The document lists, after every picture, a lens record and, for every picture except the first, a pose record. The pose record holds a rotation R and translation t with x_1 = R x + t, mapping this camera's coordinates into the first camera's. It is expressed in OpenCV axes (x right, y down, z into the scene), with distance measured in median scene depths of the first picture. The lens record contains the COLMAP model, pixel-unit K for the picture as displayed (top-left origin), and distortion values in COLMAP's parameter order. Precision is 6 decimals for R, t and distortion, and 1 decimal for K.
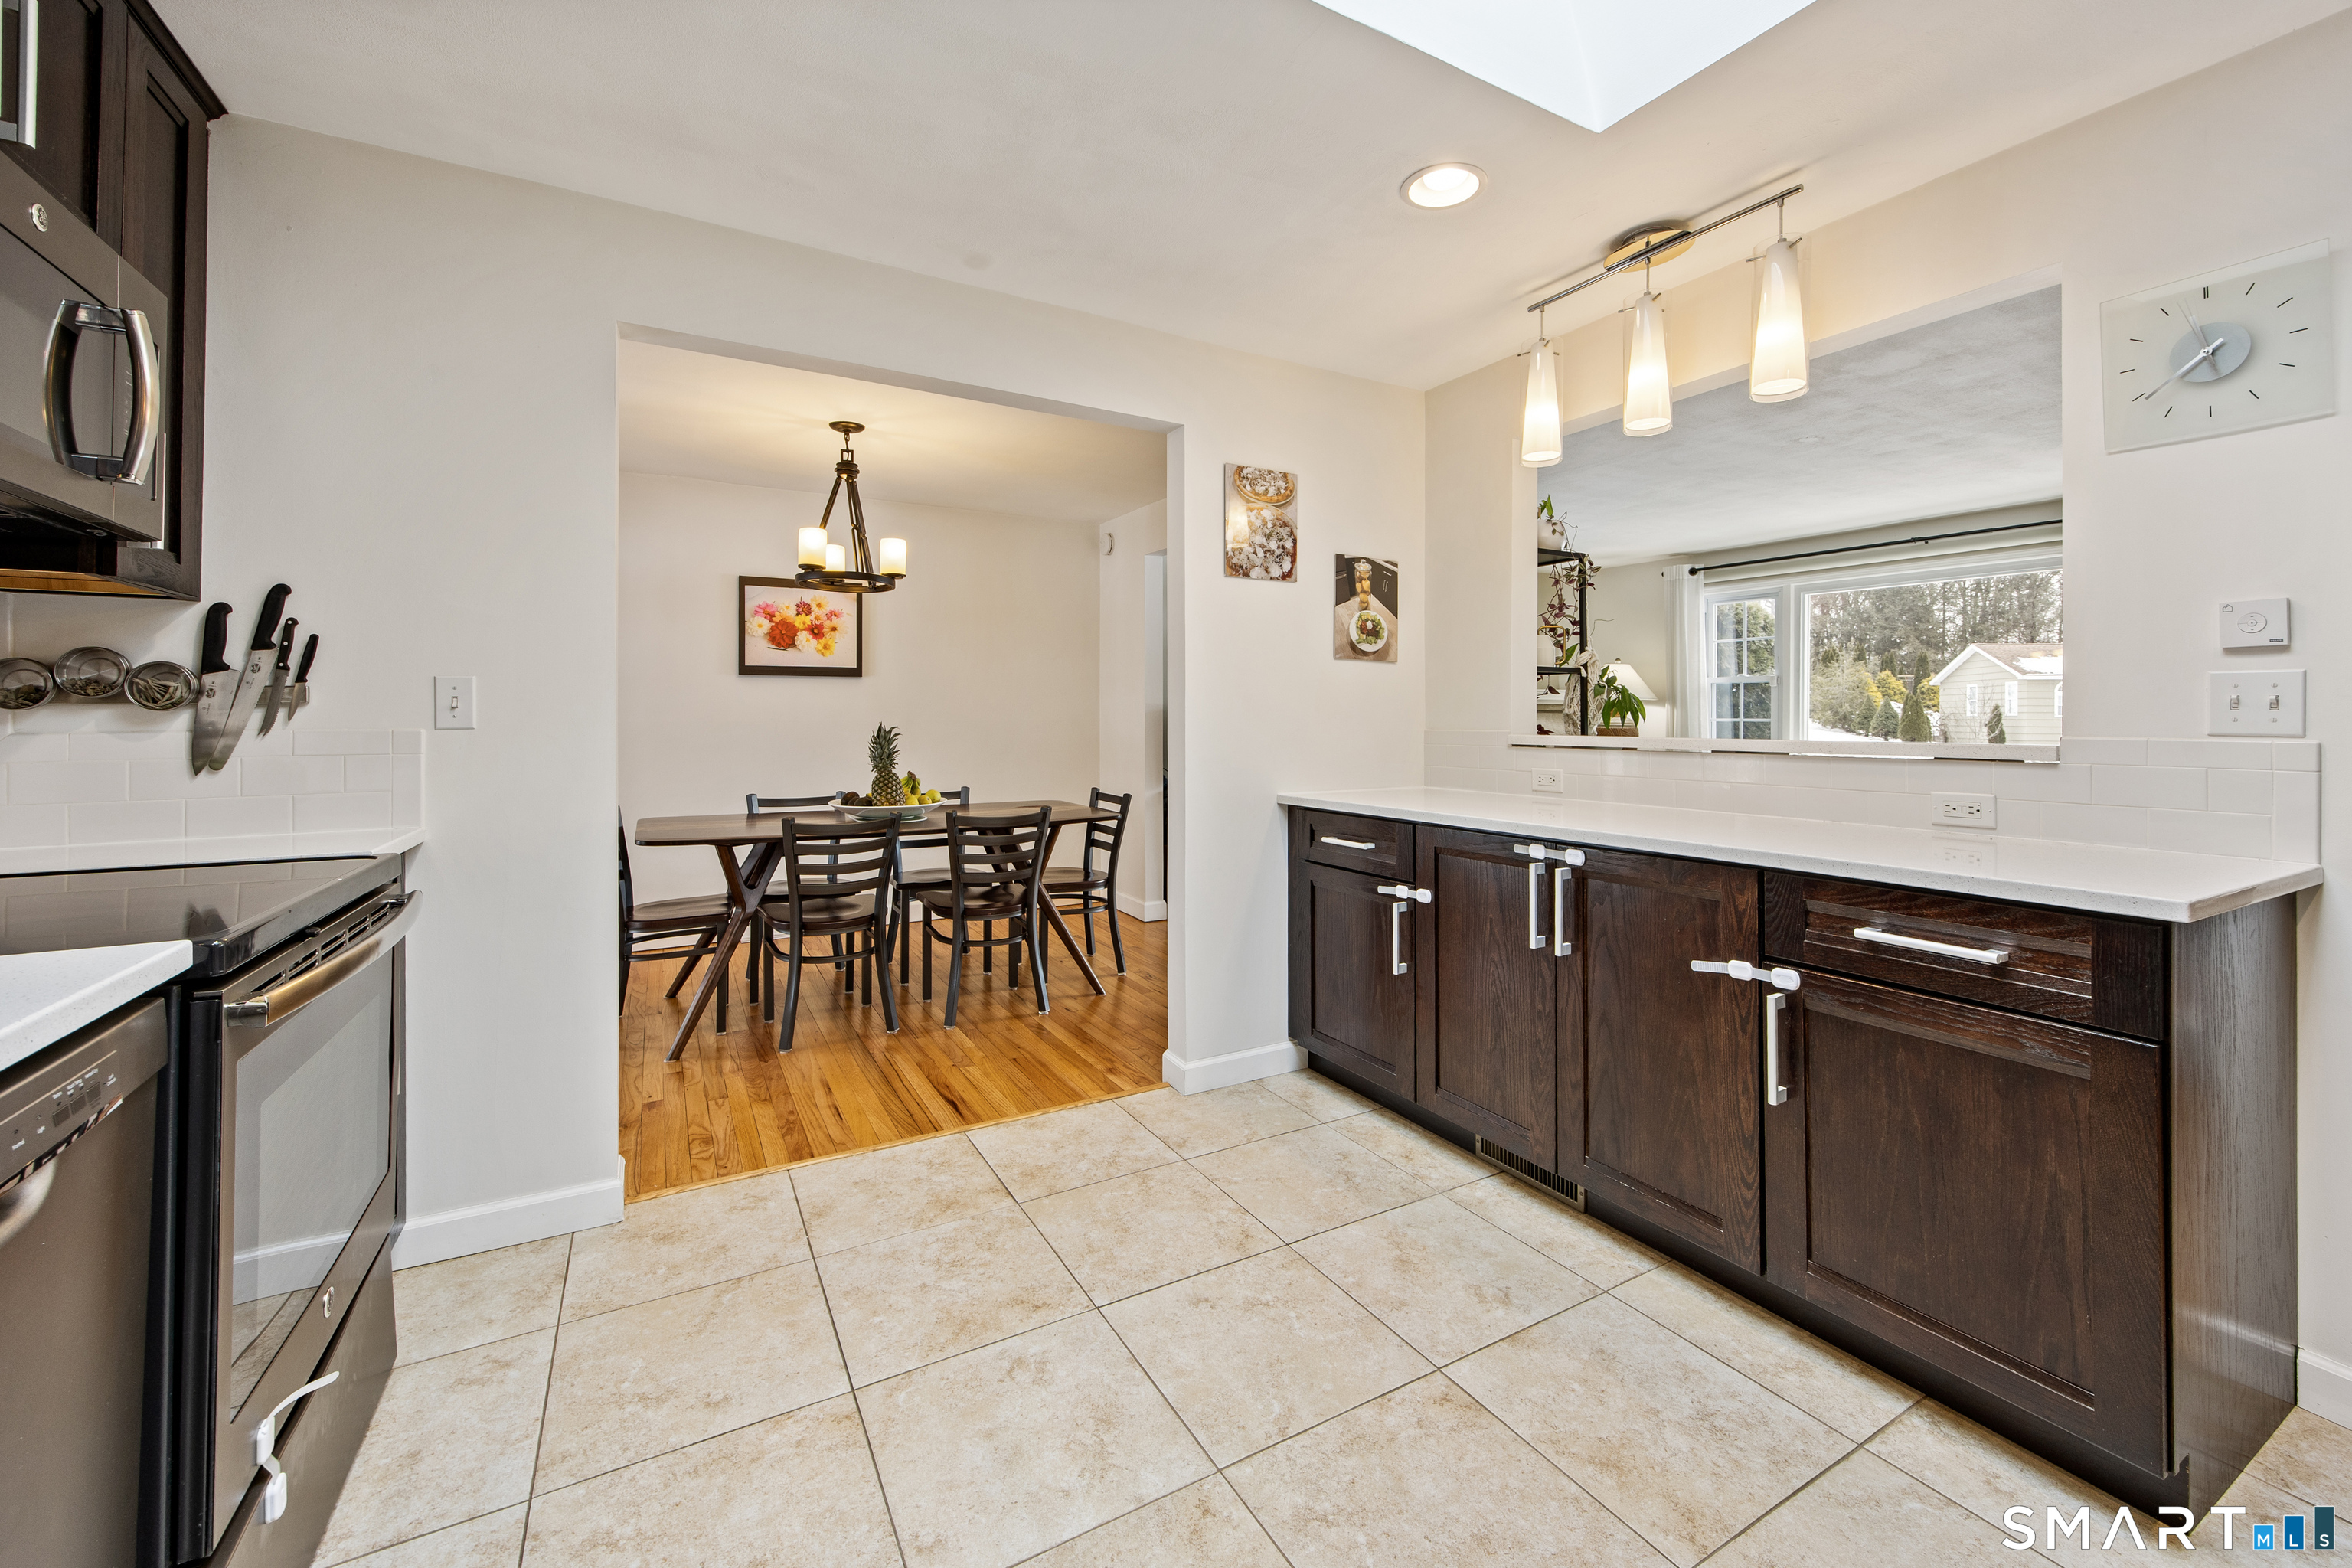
lens RADIAL K [[945.1, 0, 1187.0], [0, 945.1, 711.1], [0, 0, 1]] dist [0.001146, 0.000105]
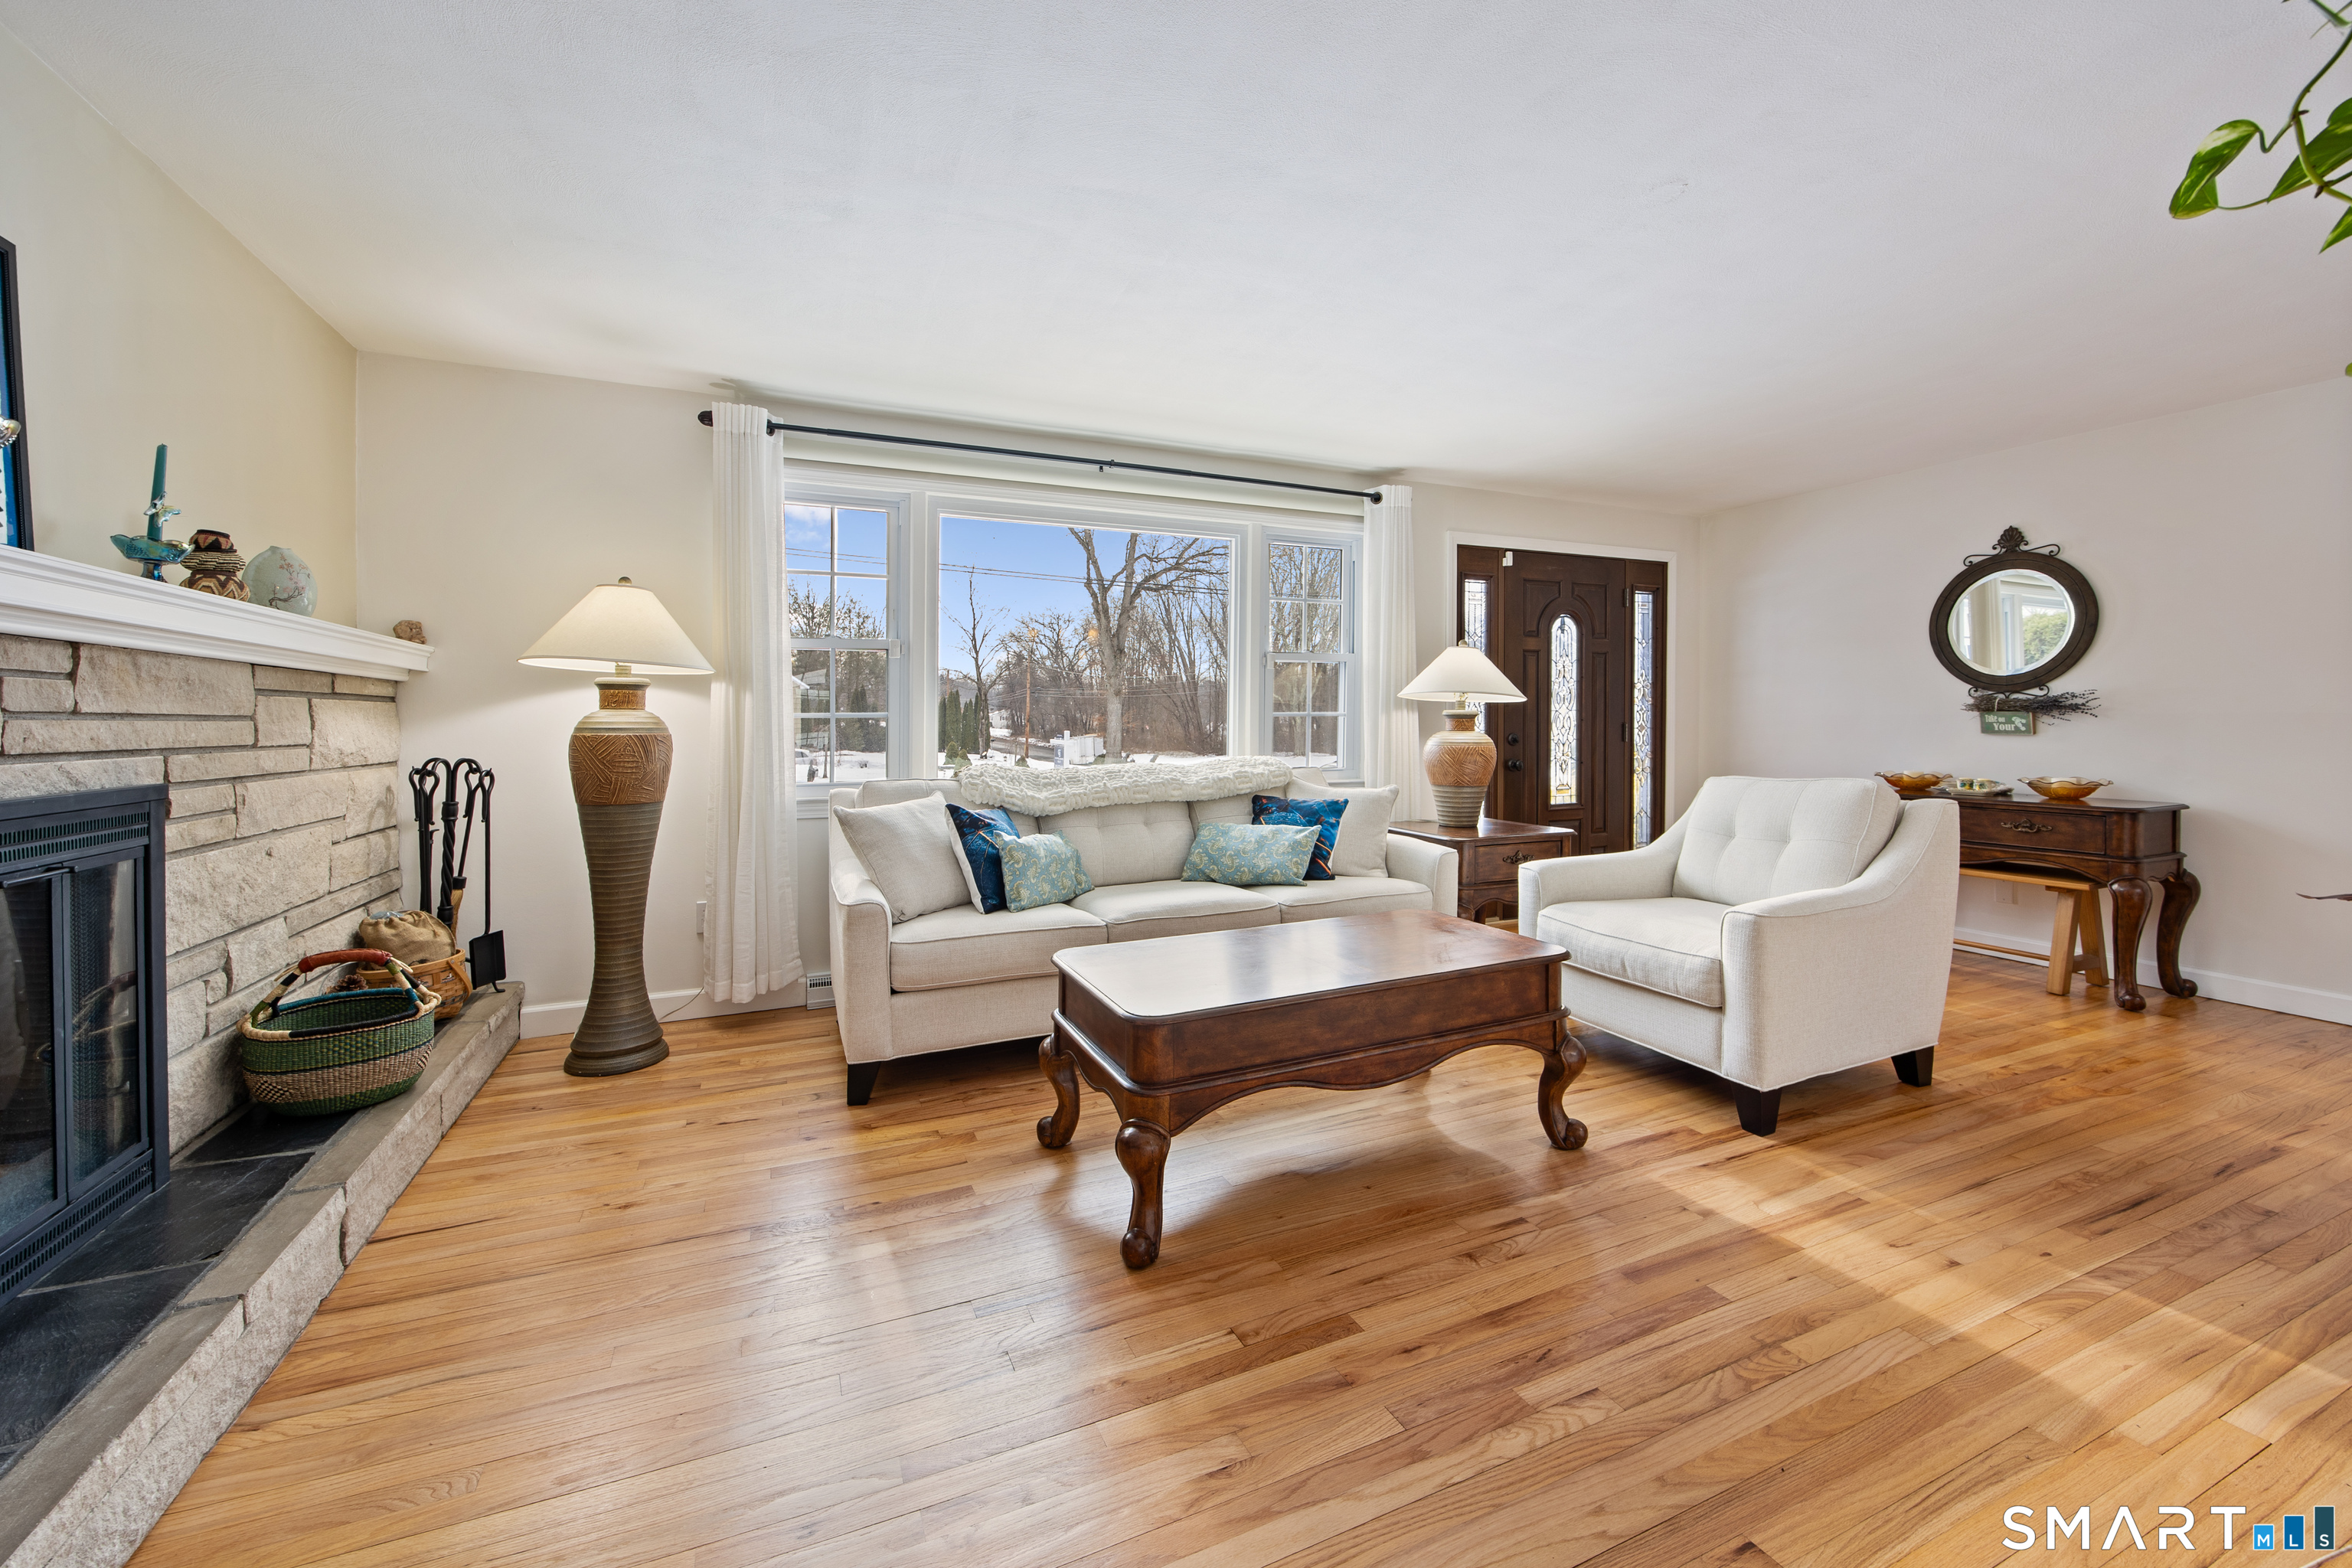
lens RADIAL K [[945.1, 0, 1172.4], [0, 945.1, 751.5], [0, 0, 1]] dist [0.001146, 0.000105]
pose [[0.101773, -0.035638, 0.994169, 0.095493], [-0.002095, 0.999348, 0.036038, 0.025296], [-0.994805, -0.005751, 0.101632, 1.824045]]
